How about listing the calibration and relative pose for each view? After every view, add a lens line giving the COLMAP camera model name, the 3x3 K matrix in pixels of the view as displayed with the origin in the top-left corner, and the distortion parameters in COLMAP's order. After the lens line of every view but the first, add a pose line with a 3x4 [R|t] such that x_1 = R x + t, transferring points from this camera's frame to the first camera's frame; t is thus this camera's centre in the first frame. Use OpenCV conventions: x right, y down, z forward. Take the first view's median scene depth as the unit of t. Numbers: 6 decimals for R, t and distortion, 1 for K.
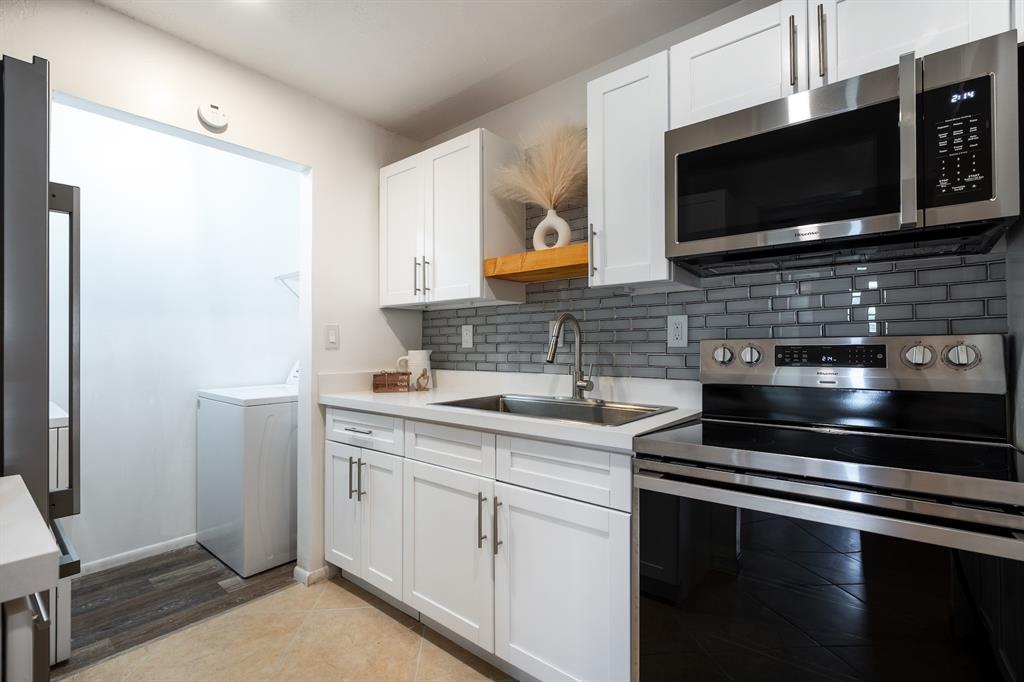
lens RADIAL K [[464.5, 0, 512.0], [0, 464.5, 341.0], [0, 0, 1]] dist [-0.001879, 0.000229]
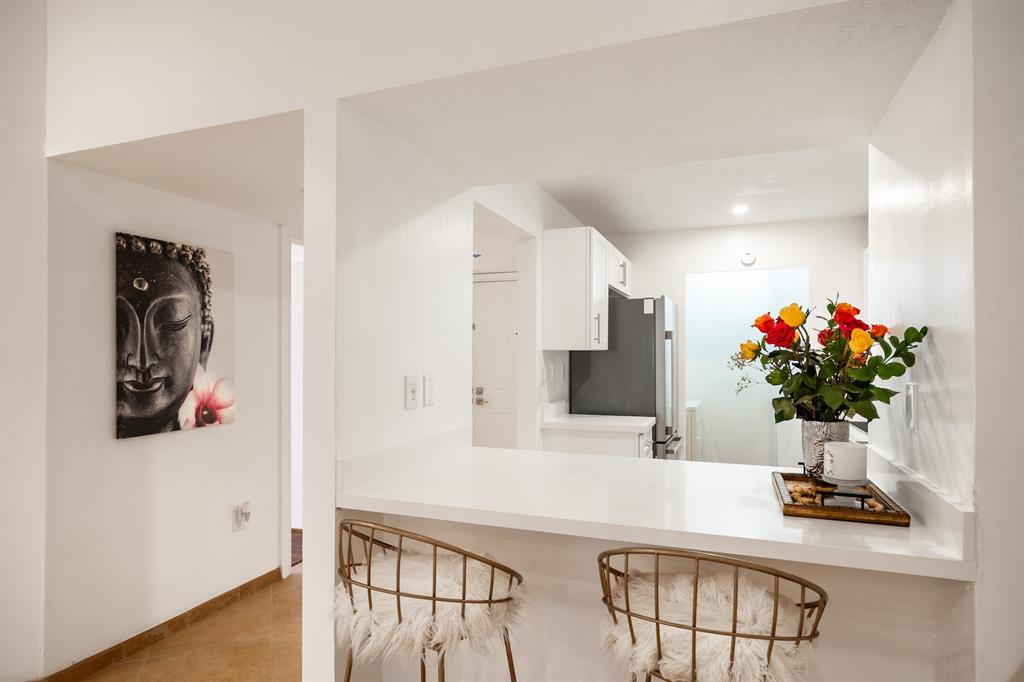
lens RADIAL K [[560.6, 0, 512.0], [0, 560.6, 341.0], [0, 0, 1]] dist [-0.000646, -0.000258]
pose [[0.311587, -0.015992, -0.950083, 1.039493], [0.008573, 0.999865, -0.014019, -0.097489], [0.950179, -0.003777, 0.311682, -0.539449]]
